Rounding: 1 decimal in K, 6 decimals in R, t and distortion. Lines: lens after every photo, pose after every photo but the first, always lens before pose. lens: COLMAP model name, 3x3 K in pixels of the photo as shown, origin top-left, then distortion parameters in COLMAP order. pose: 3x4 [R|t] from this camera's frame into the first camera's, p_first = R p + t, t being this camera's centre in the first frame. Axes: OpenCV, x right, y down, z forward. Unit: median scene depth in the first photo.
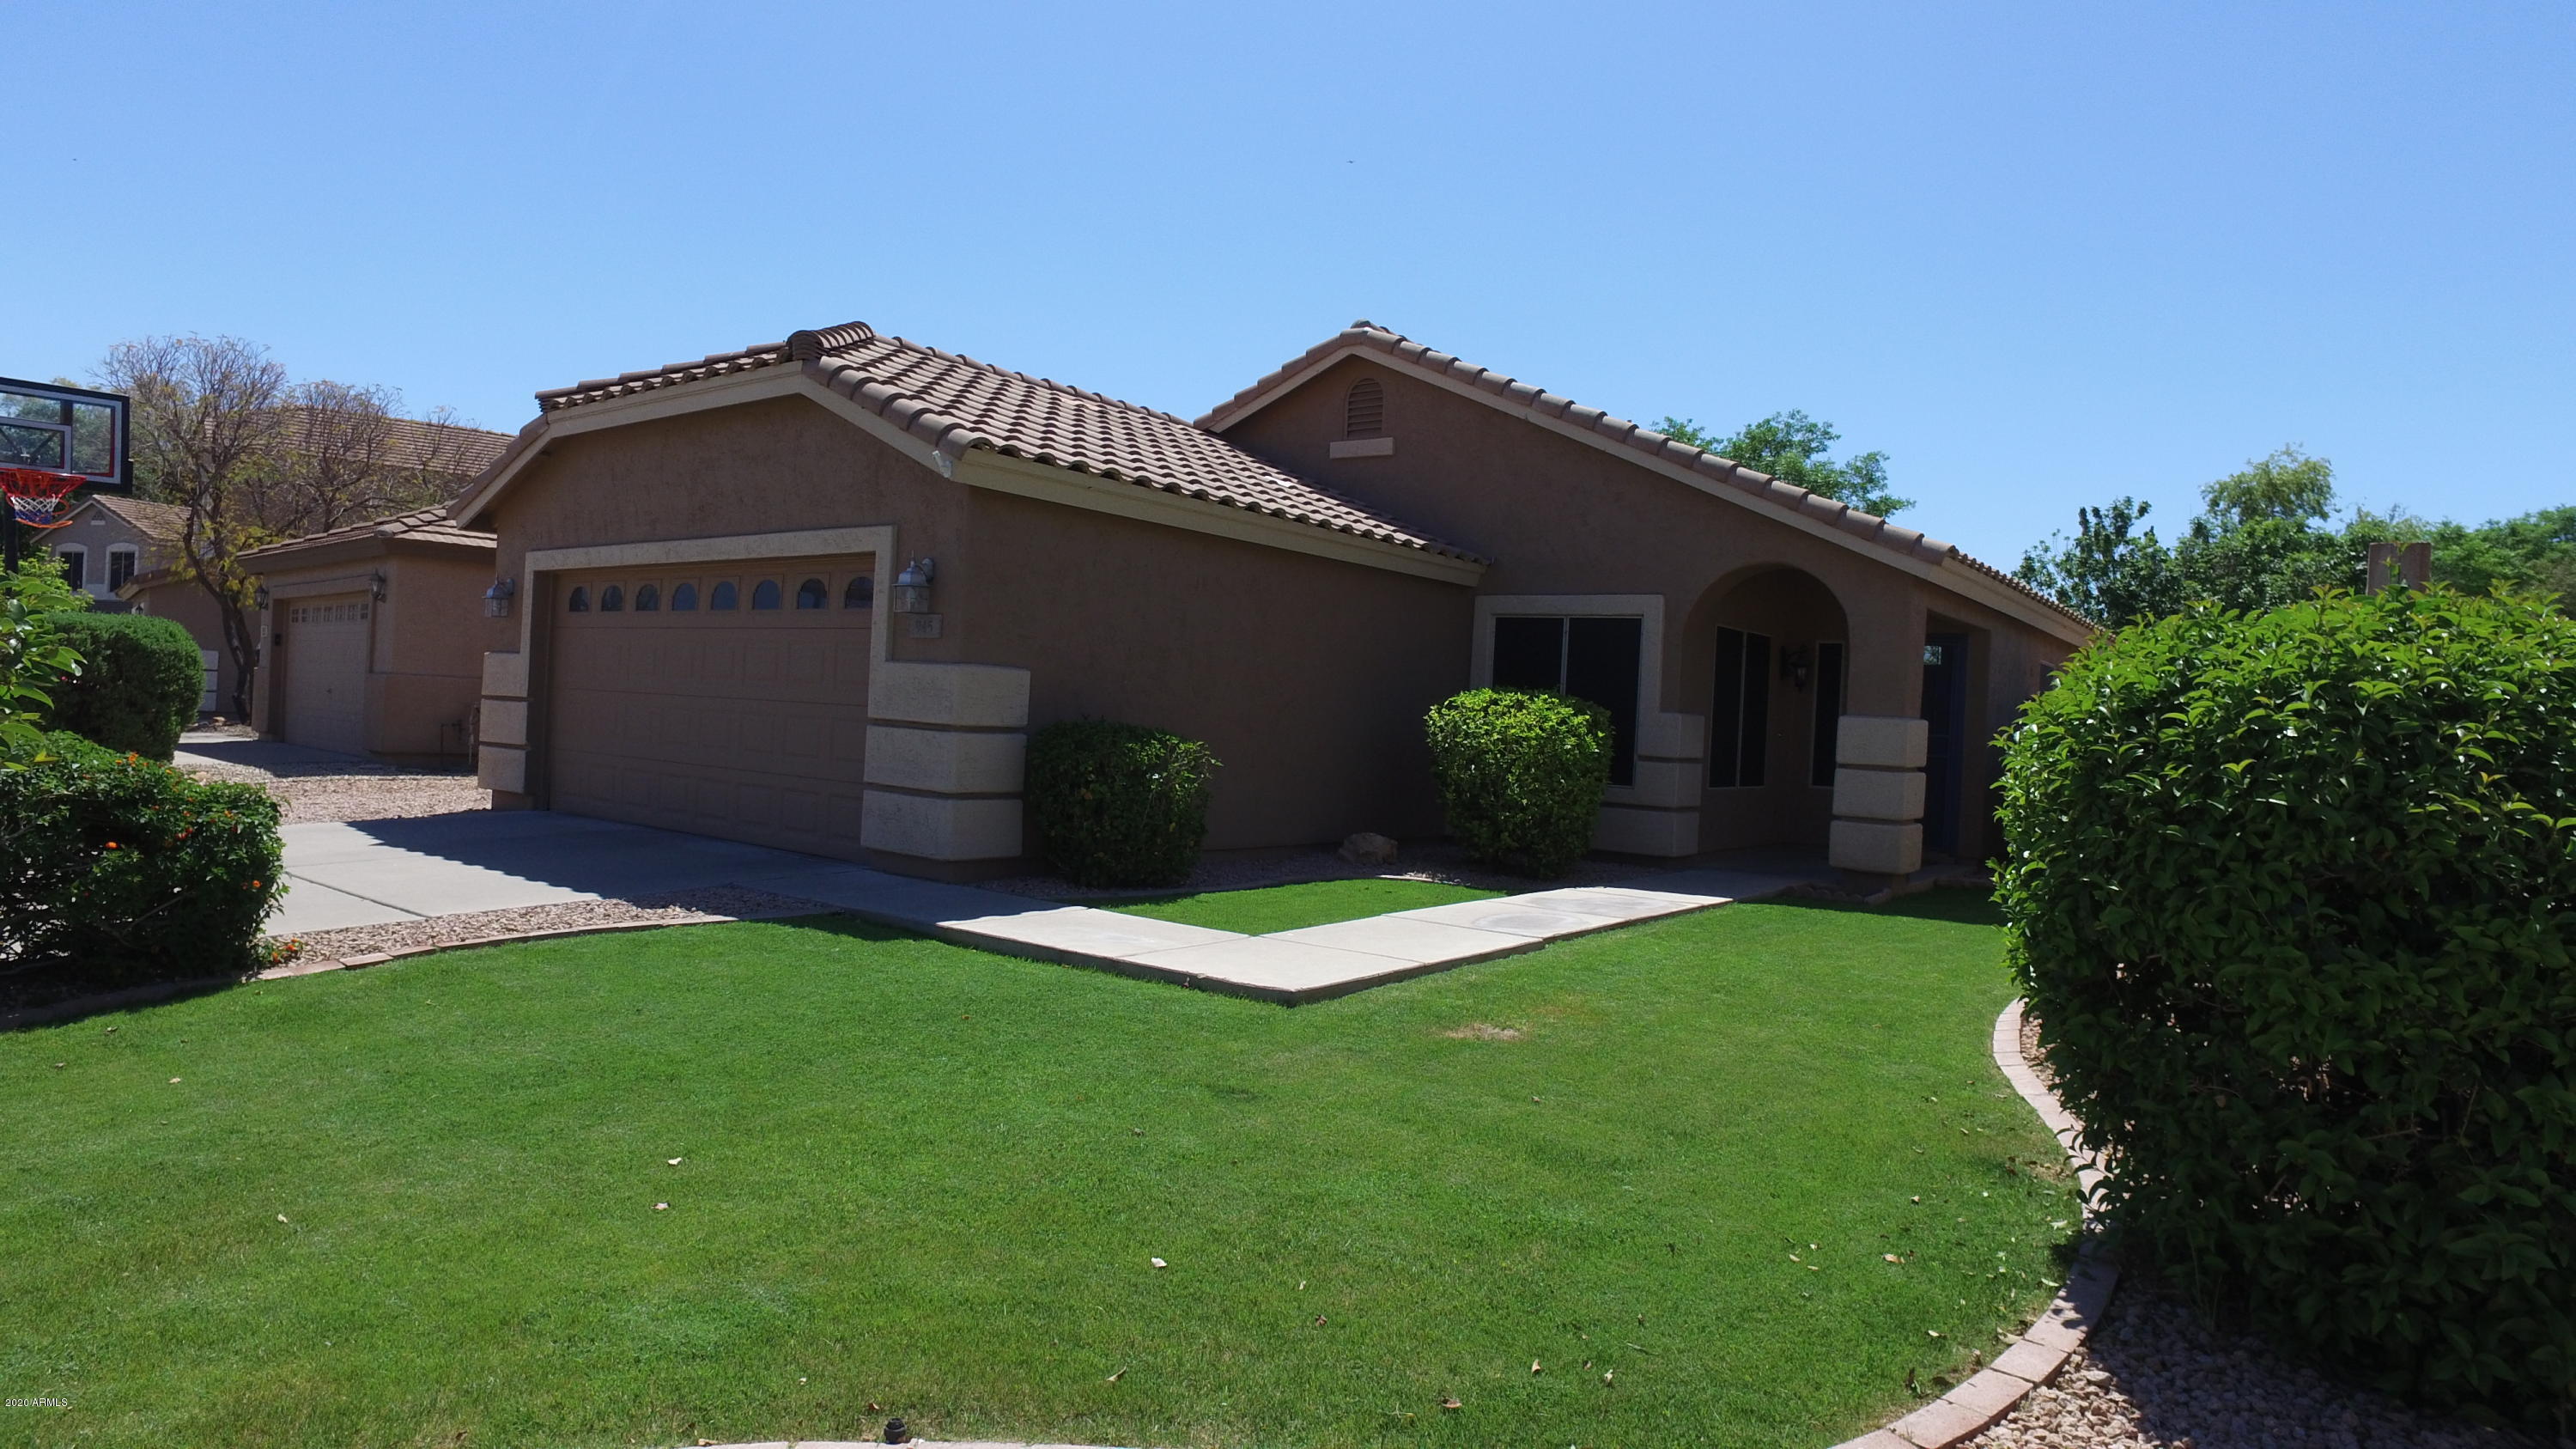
lens RADIAL K [[1490.7, 0, 1274.0], [0, 1490.7, 727.6], [0, 0, 1]] dist [-0.126776, 0.088959]
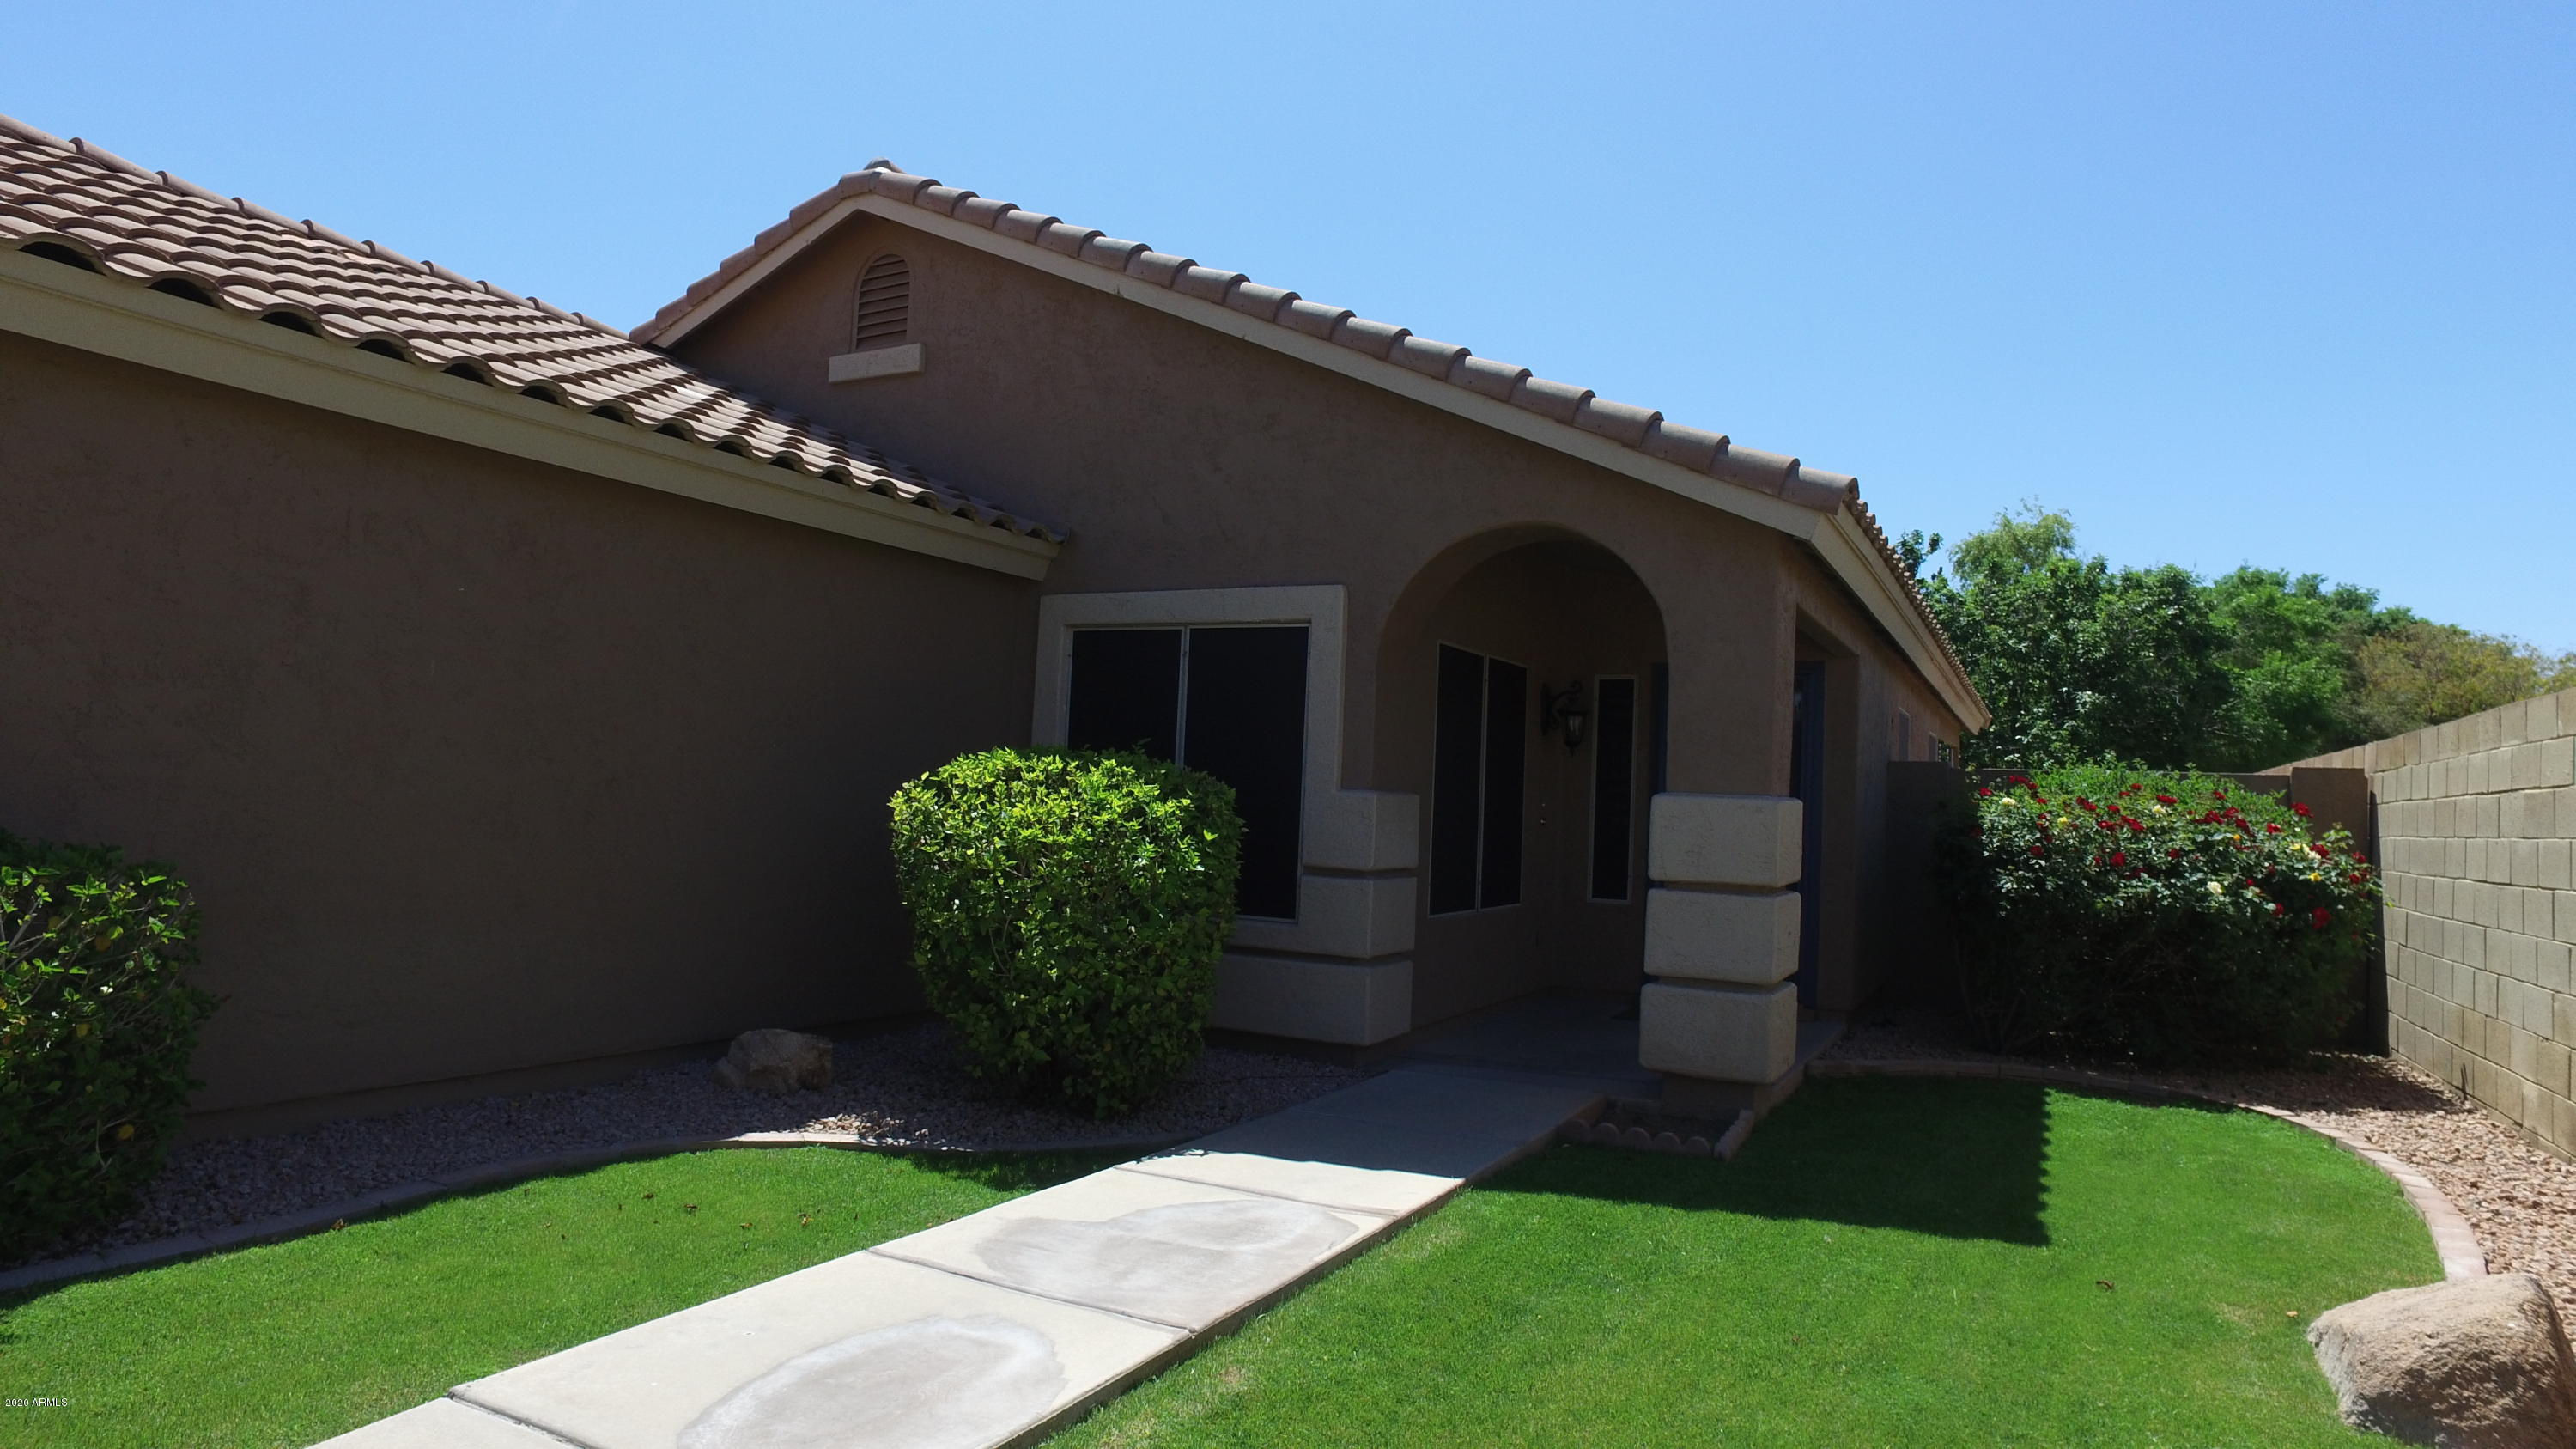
lens RADIAL K [[1490.7, 0, 1274.0], [0, 1490.7, 727.6], [0, 0, 1]] dist [-0.126776, 0.088959]
pose [[0.987011, -0.002042, 0.160638, 0.144005], [0.009830, 0.998813, -0.047702, -0.007253], [-0.160350, 0.048661, 0.985860, 0.437705]]
